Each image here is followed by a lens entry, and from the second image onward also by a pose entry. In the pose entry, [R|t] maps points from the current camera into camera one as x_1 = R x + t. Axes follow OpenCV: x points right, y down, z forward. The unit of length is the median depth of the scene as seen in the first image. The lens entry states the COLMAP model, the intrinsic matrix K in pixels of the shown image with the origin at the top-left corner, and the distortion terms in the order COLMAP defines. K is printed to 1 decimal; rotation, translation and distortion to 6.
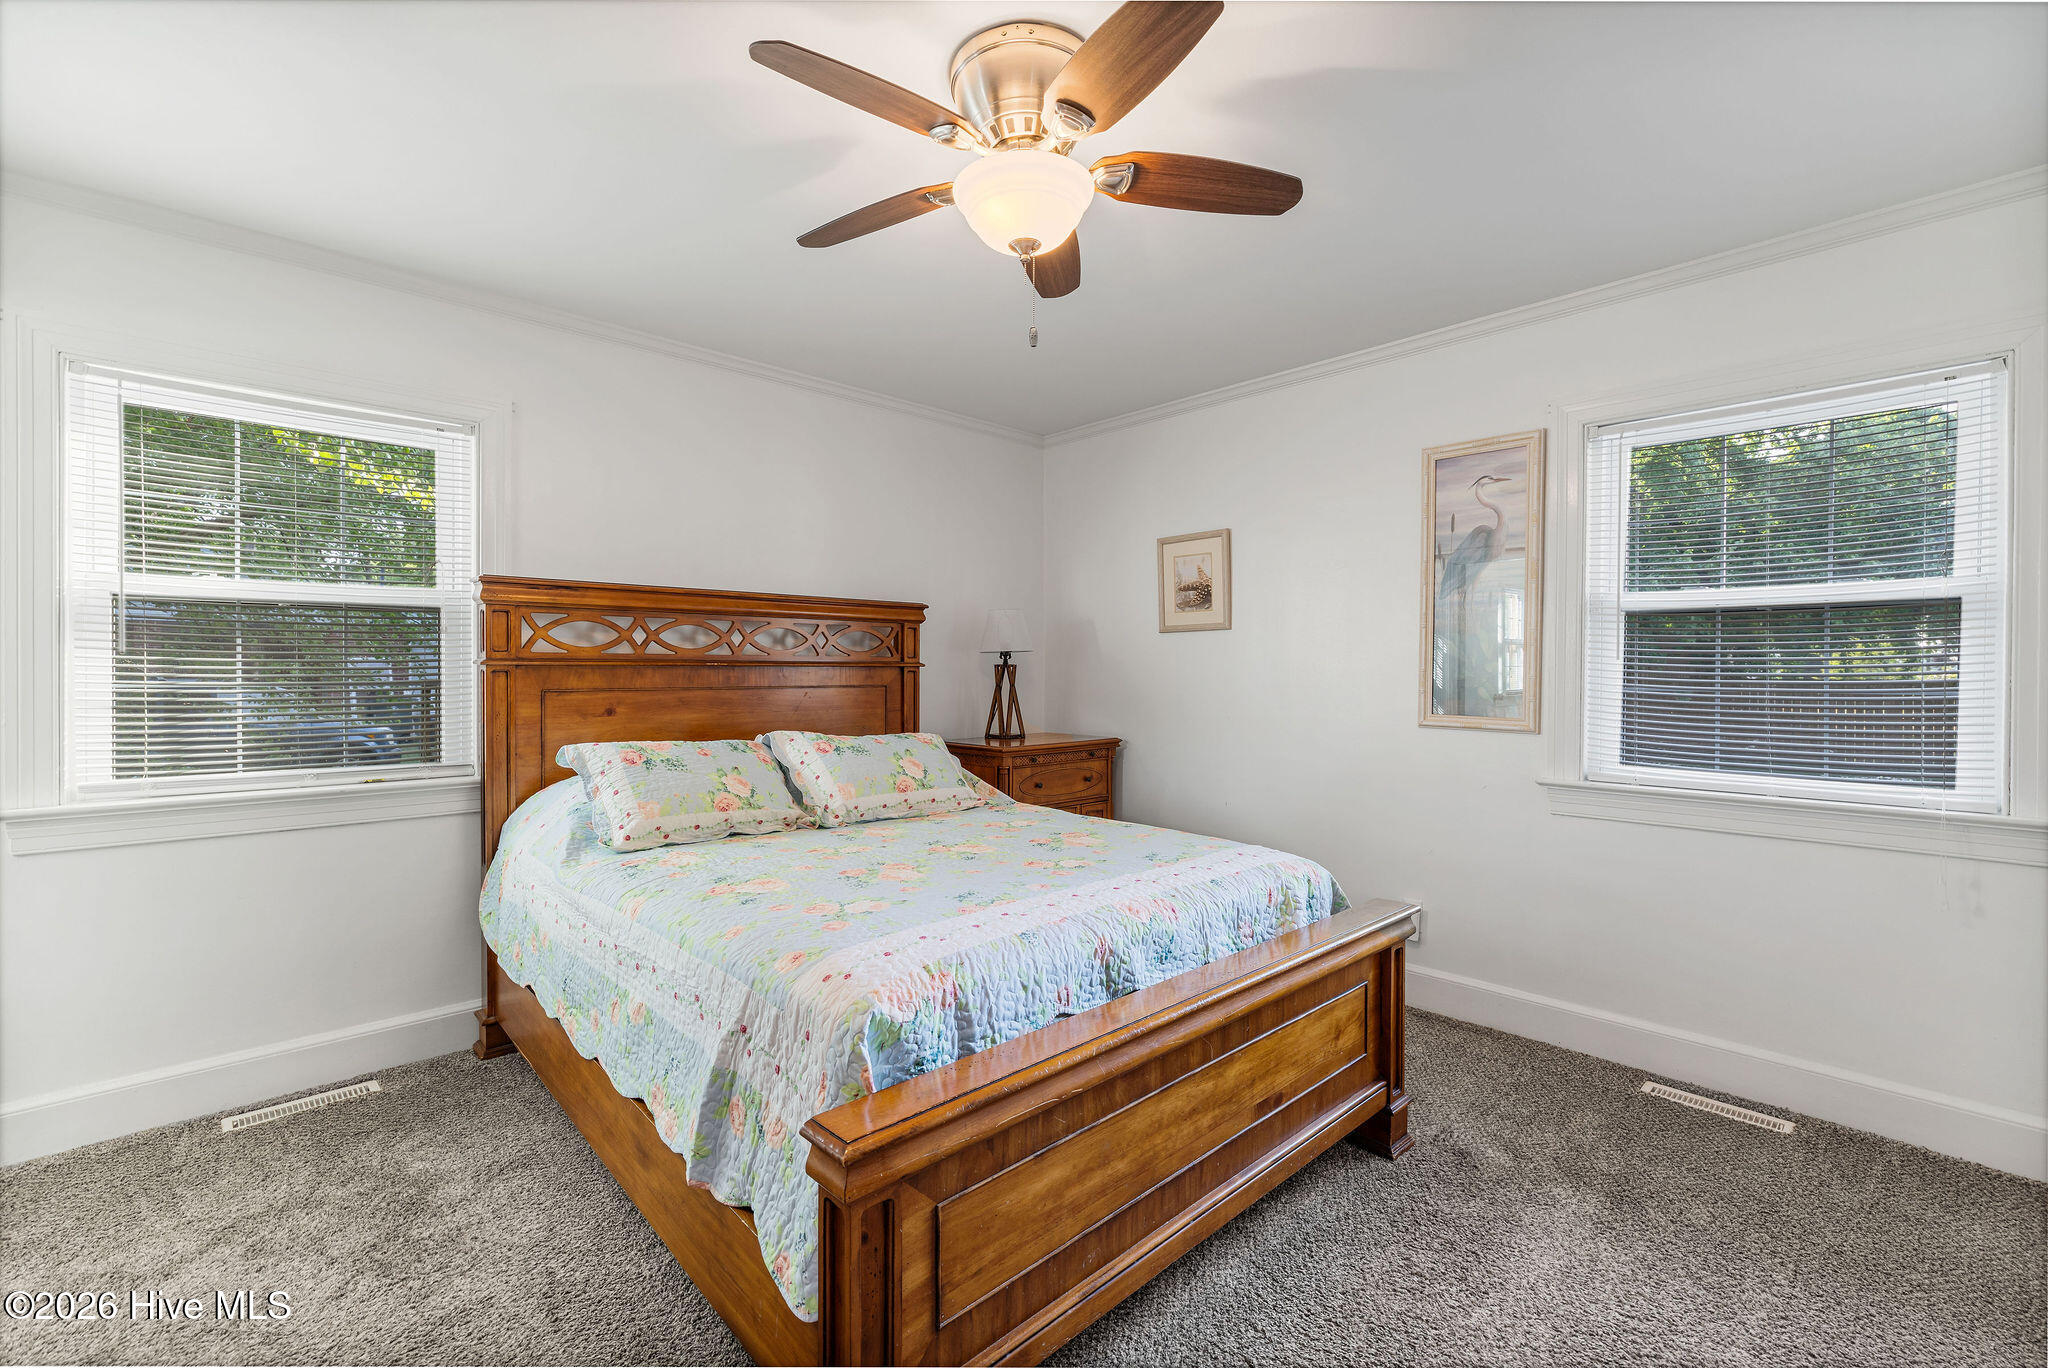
lens RADIAL K [[887.4, 0, 1023.9], [0, 887.4, 678.8], [0, 0, 1]] dist [0.002224, 0.000387]
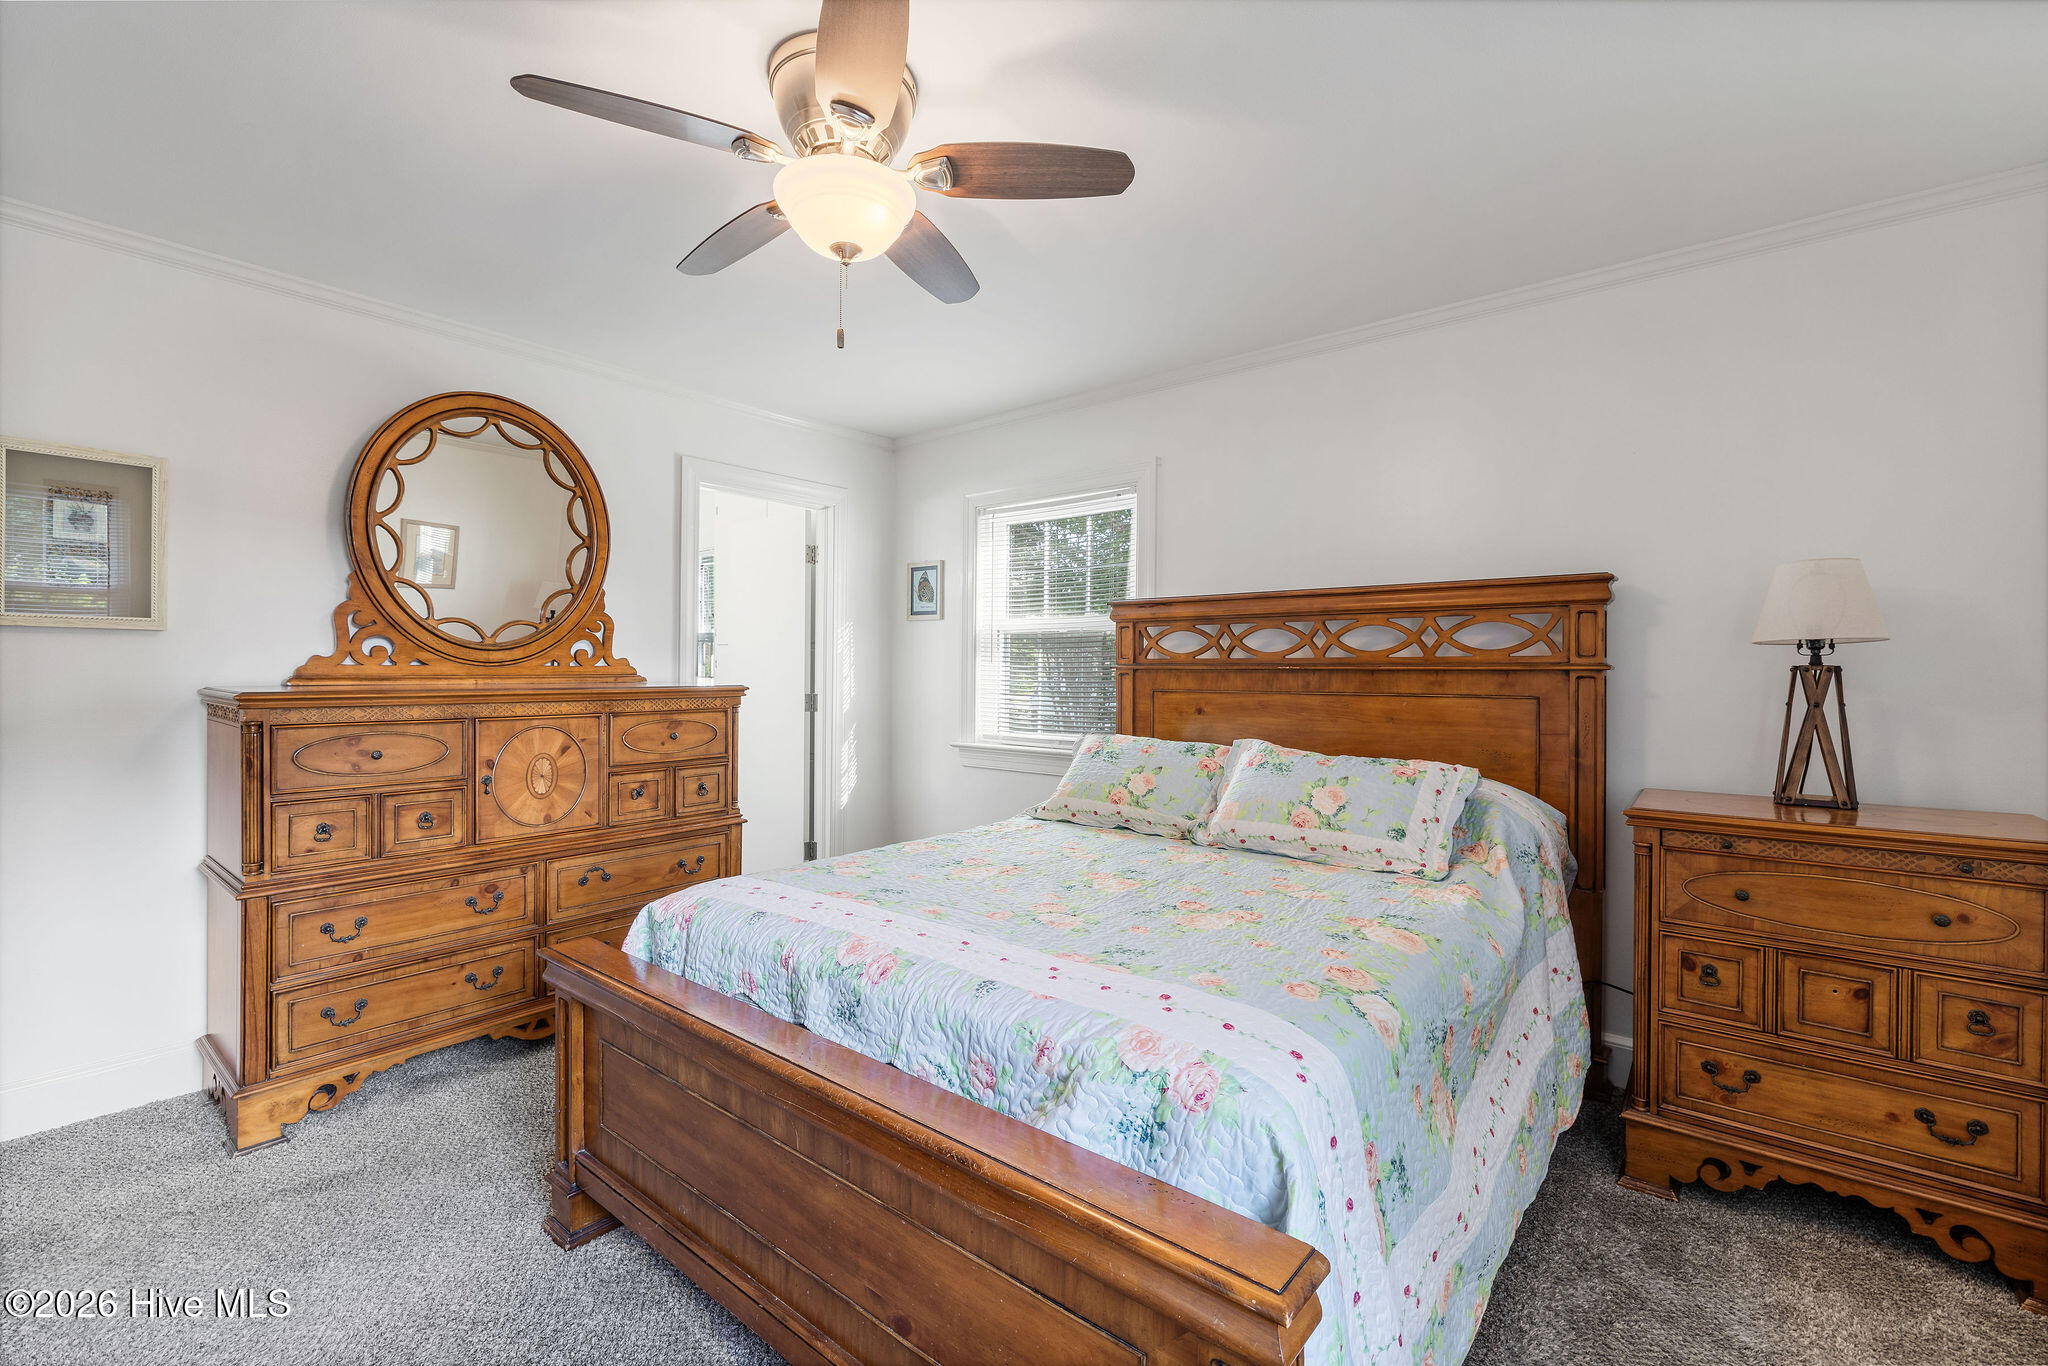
lens RADIAL K [[887.4, 0, 1023.9], [0, 887.4, 677.8], [0, 0, 1]] dist [0.002224, 0.000387]
pose [[0.121773, 0.006680, -0.992535, 0.596066], [-0.012198, 0.999912, 0.005233, -0.007485], [0.992483, 0.011470, 0.121844, 0.625568]]
